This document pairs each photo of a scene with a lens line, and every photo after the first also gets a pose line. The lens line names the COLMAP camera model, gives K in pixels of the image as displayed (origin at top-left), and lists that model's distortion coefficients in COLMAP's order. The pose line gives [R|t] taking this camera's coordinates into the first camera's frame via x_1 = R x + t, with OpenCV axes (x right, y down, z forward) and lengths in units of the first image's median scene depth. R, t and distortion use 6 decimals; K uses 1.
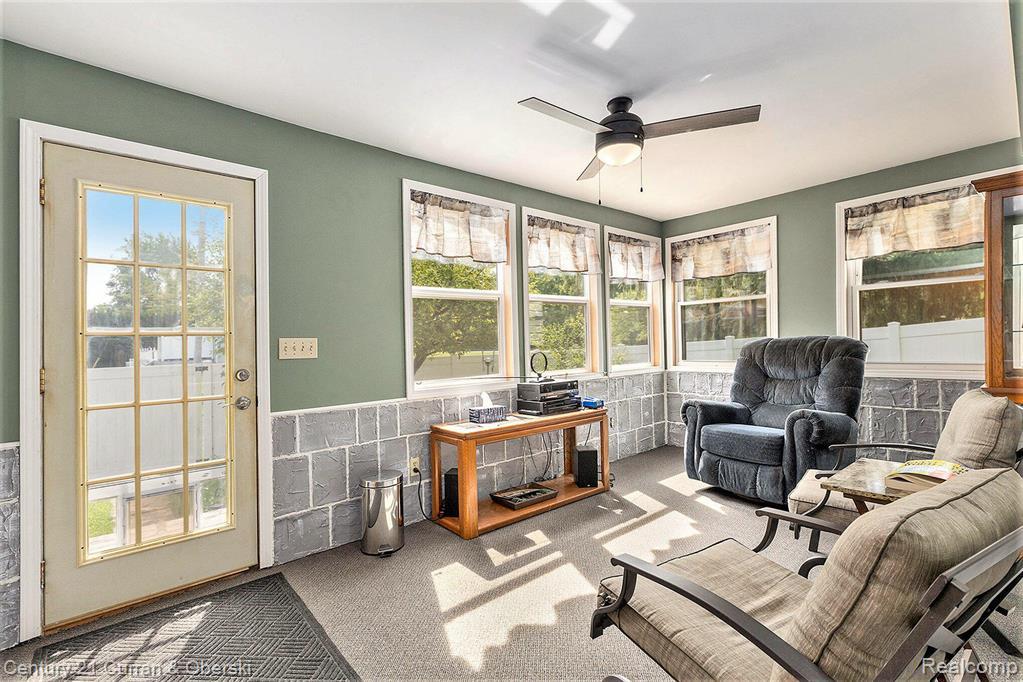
lens RADIAL K [[465.7, 0, 511.5], [0, 465.7, 336.6], [0, 0, 1]] dist [0.002840, -0.000091]
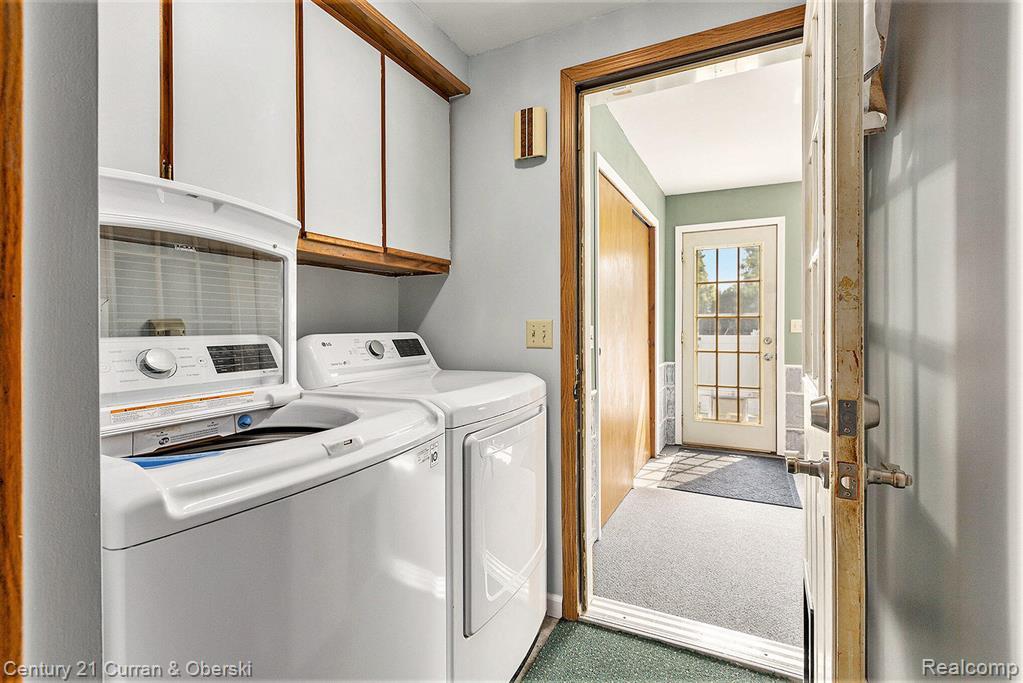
lens RADIAL K [[465.7, 0, 516.3], [0, 465.7, 321.0], [0, 0, 1]] dist [0.002840, -0.000091]
pose [[0.396924, 0.014546, -0.917736, 0.641148], [0.009138, 0.999762, 0.019799, -0.033951], [0.917806, -0.016245, 0.396697, -0.545148]]
